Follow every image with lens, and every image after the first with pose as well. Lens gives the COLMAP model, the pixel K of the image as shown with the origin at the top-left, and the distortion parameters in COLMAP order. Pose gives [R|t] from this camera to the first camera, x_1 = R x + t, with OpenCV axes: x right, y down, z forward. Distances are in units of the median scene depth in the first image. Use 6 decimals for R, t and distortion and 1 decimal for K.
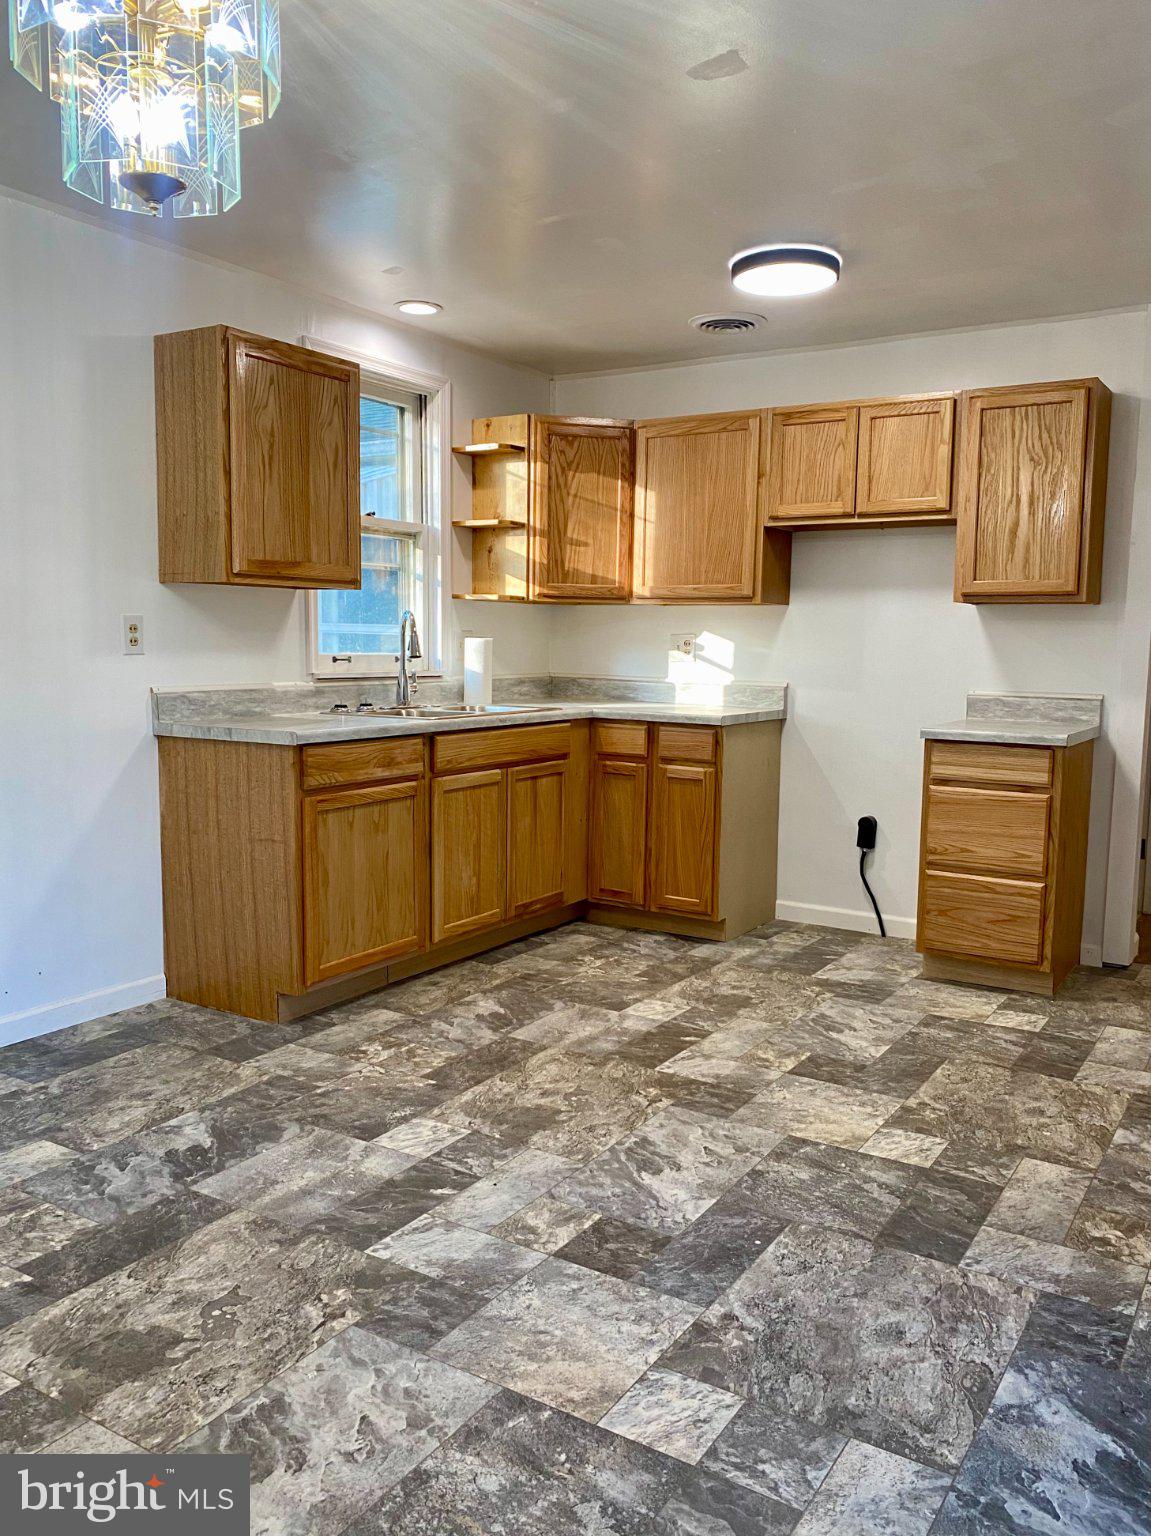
lens RADIAL K [[1176.0, 0, 582.8], [0, 1176.0, 764.3], [0, 0, 1]] dist [0.056676, -0.113433]
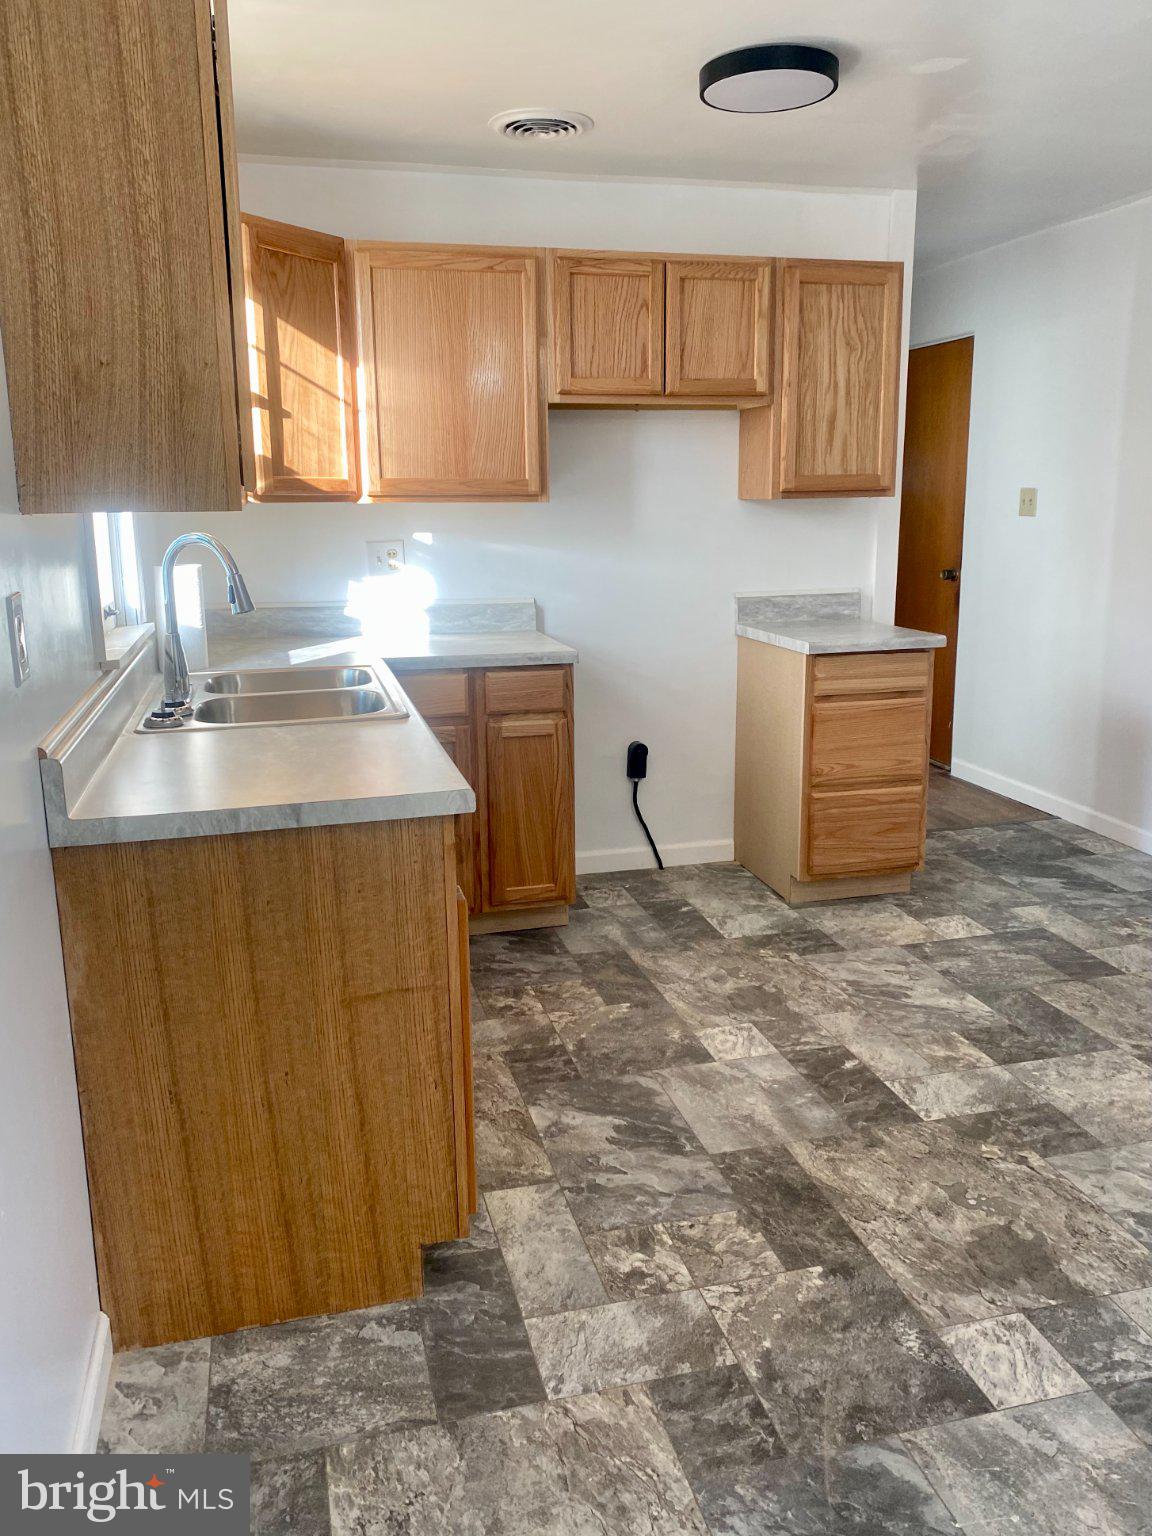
lens RADIAL K [[1195.7, 0, 571.4], [0, 1195.7, 742.1], [0, 0, 1]] dist [0.009758, -0.003112]
pose [[0.693483, -0.168667, 0.700451, -0.557875], [0.097341, 0.985231, 0.140868, -0.115011], [-0.713866, -0.029507, 0.699660, 0.545978]]
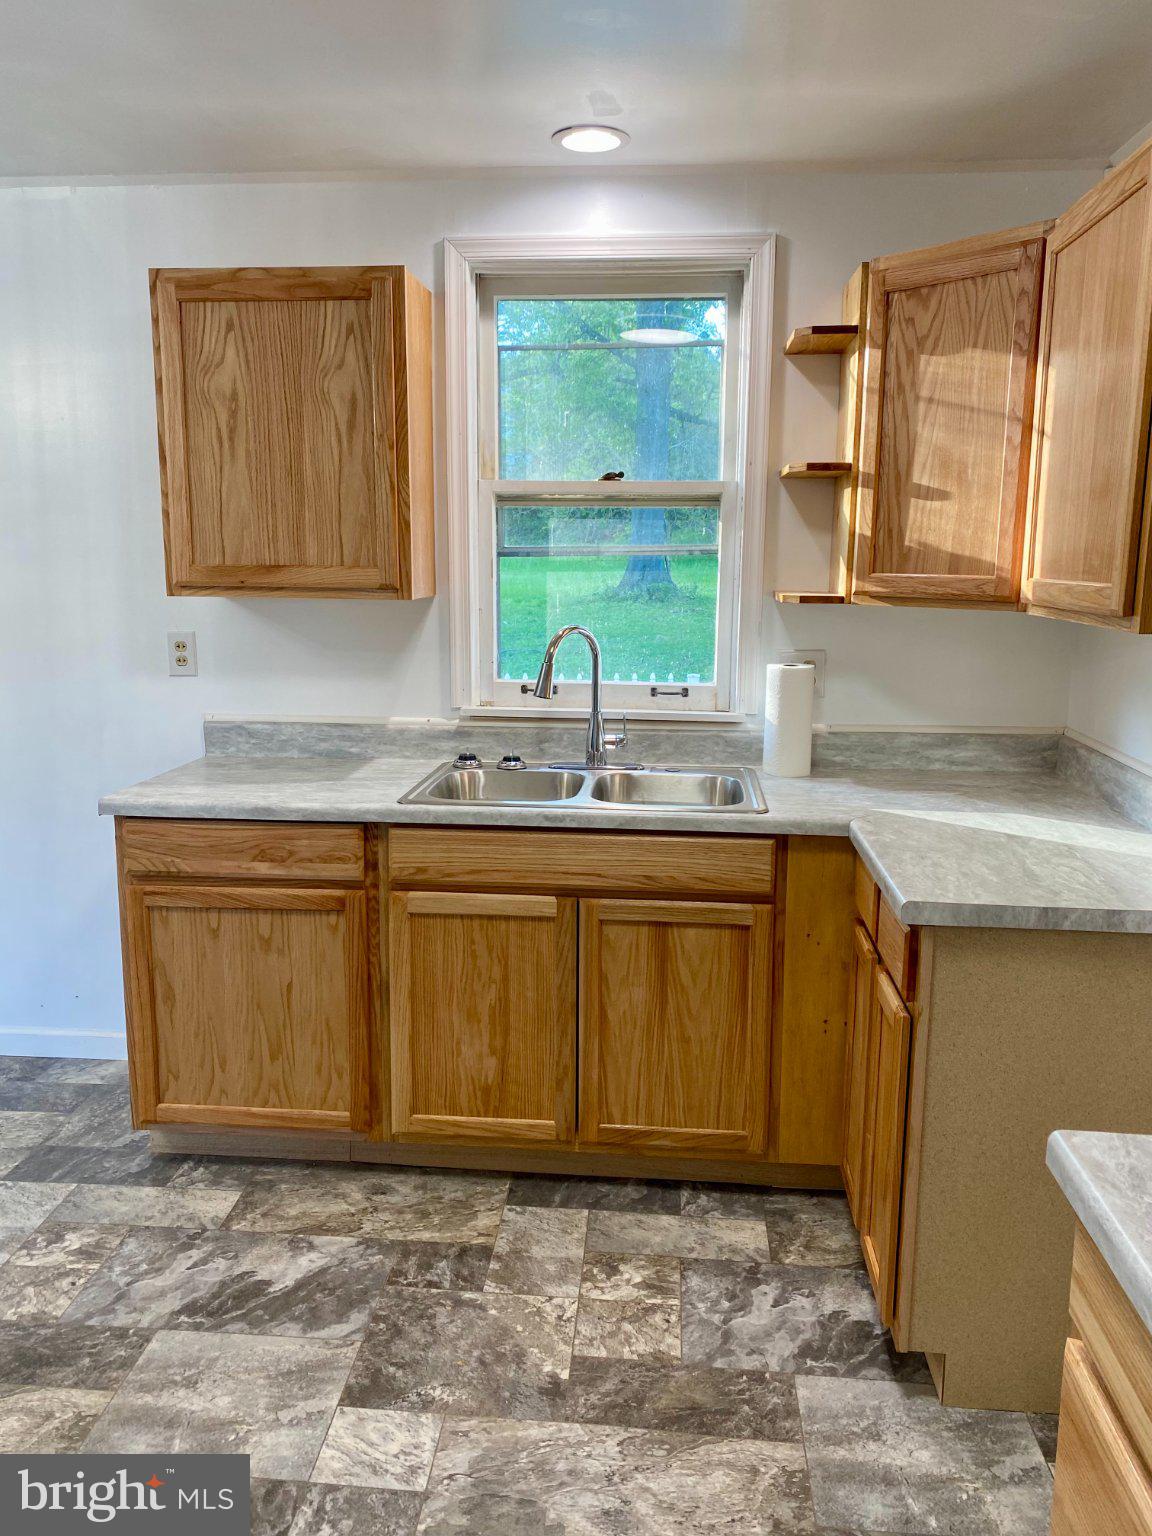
lens RADIAL K [[1164.1, 0, 573.9], [0, 1164.1, 748.4], [0, 0, 1]] dist [0.005868, 0.002210]
pose [[0.462128, 0.131346, -0.877033, 0.521118], [-0.098552, 0.990451, 0.096402, -0.151945], [0.881320, 0.041883, 0.470659, 0.856028]]
